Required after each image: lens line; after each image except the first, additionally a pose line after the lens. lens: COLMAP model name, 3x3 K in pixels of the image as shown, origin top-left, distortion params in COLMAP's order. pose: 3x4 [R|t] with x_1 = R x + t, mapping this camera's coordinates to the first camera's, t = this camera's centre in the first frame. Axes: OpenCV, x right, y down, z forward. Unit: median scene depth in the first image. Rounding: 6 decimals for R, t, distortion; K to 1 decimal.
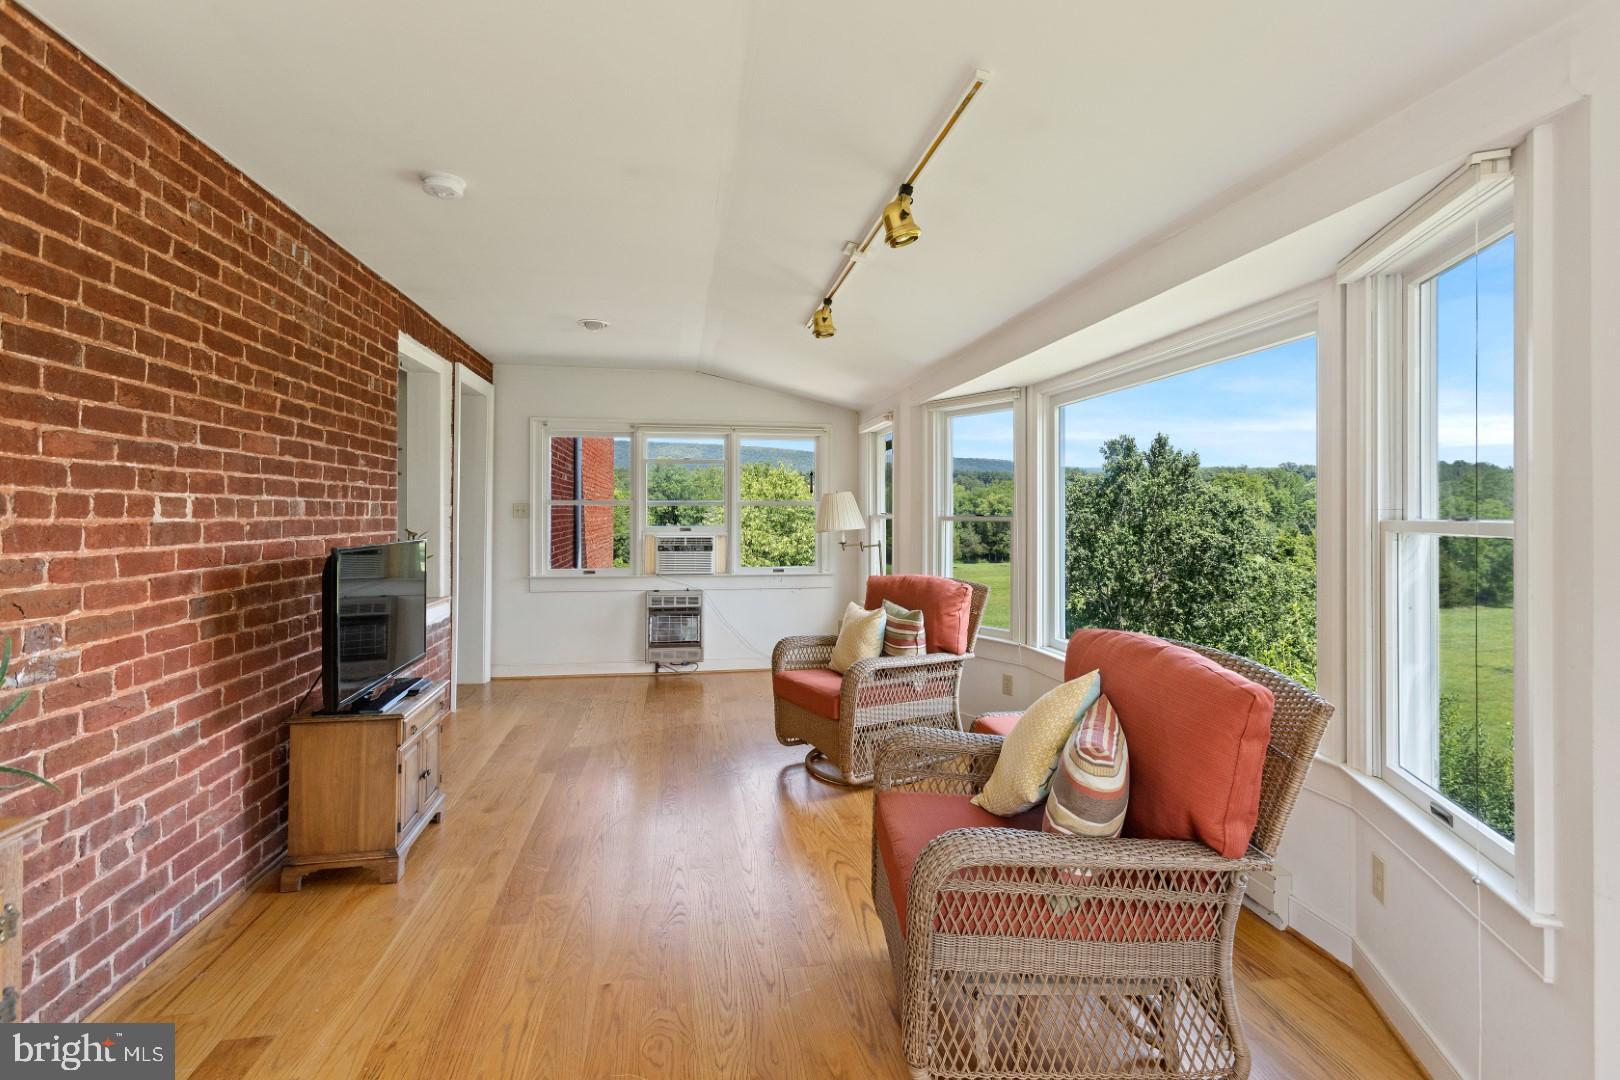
lens RADIAL K [[738.5, 0, 802.6], [0, 738.5, 512.6], [0, 0, 1]] dist [-0.000353, -0.000010]
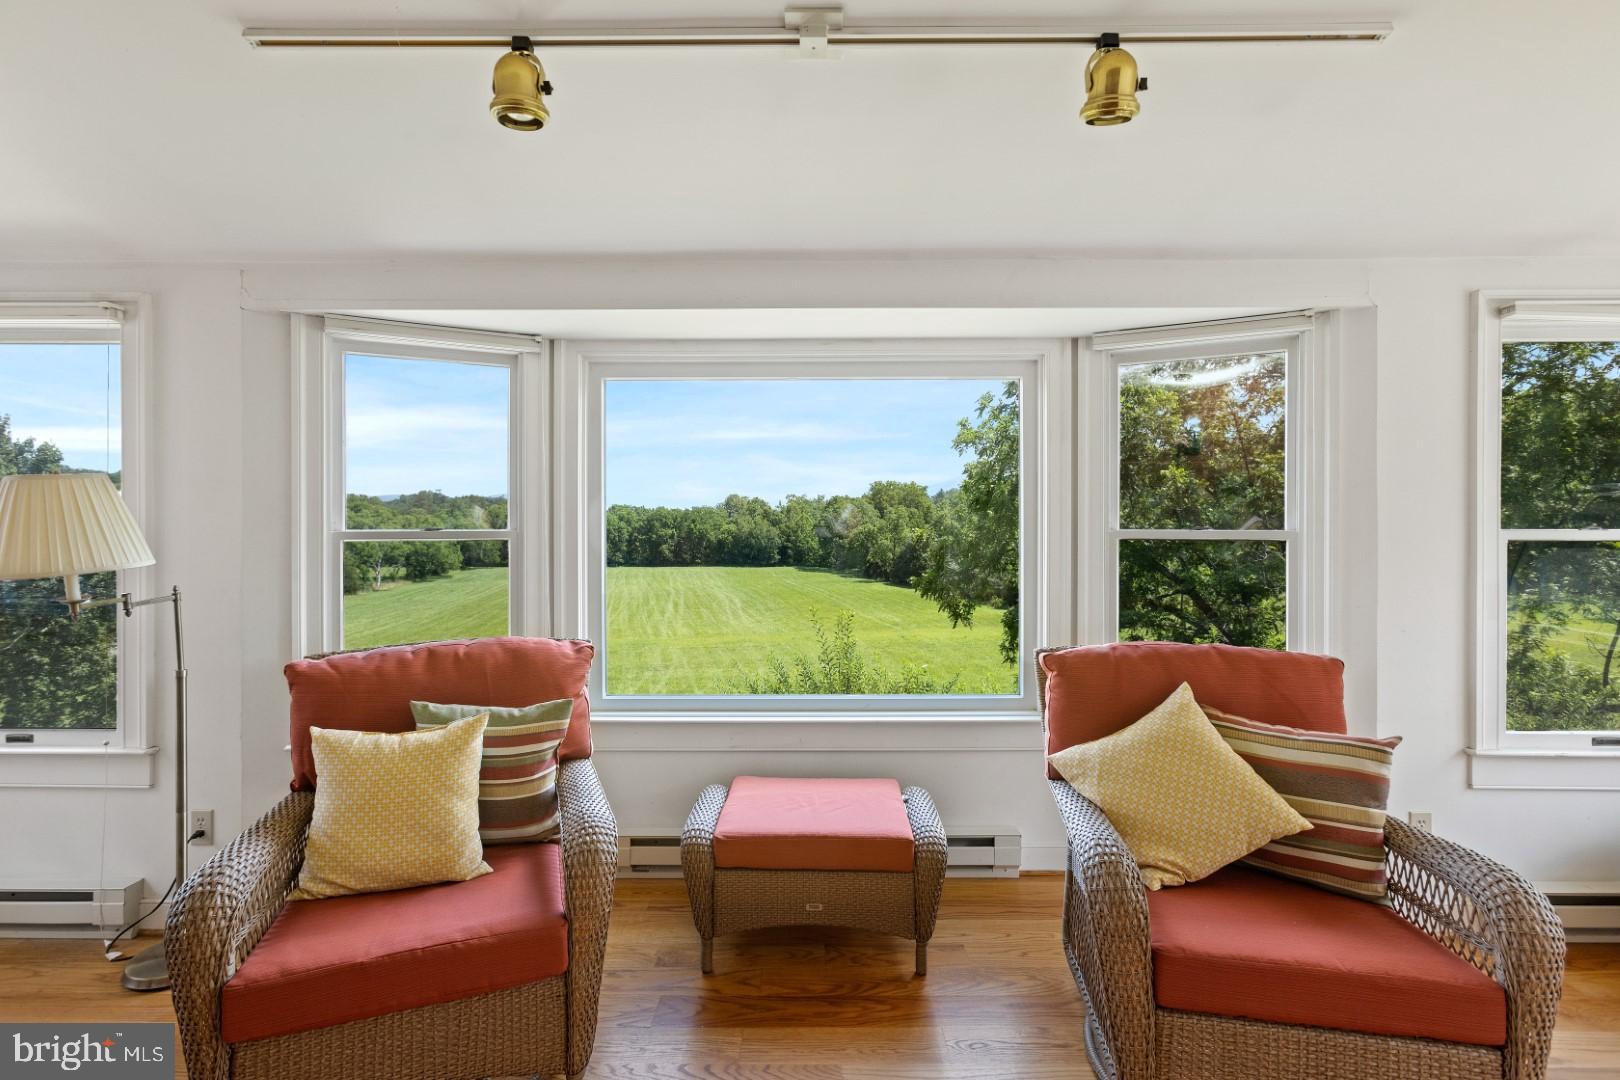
lens RADIAL K [[726.5, 0, 810.0], [0, 726.5, 540.0], [0, 0, 1]] dist [-0.000431, -0.000054]
pose [[0.163417, -0.020307, 0.986348, -0.339374], [-0.000289, 0.999787, 0.020631, 0.000100], [-0.986557, -0.003656, 0.163376, 0.697868]]
